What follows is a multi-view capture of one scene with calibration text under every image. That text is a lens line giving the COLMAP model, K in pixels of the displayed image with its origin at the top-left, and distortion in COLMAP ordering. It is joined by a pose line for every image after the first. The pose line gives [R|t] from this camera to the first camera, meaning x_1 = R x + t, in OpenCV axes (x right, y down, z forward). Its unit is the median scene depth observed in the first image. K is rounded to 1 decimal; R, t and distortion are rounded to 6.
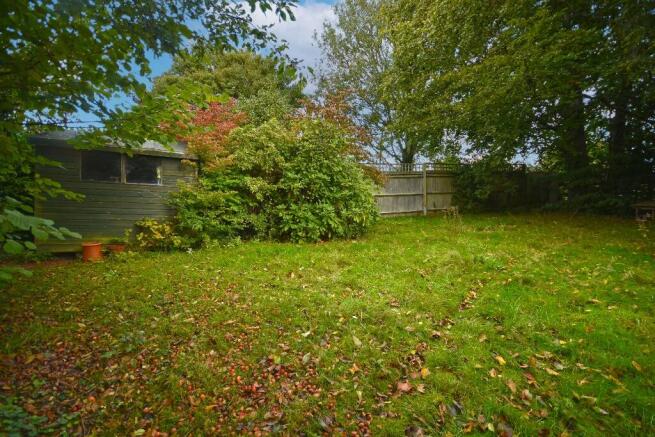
lens RADIAL K [[301.7, 0, 326.1], [0, 301.7, 217.3], [0, 0, 1]] dist [0.001989, 0.000161]
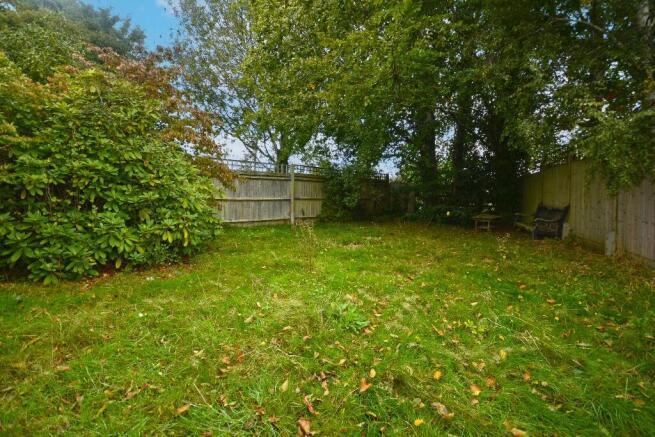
lens RADIAL K [[301.7, 0, 326.1], [0, 301.7, 217.3], [0, 0, 1]] dist [0.001989, 0.000161]
pose [[0.927268, 0.013314, 0.374162, 0.105746], [-0.010201, 0.999895, -0.010300, -0.020340], [-0.374259, 0.005734, 0.927306, 0.172227]]
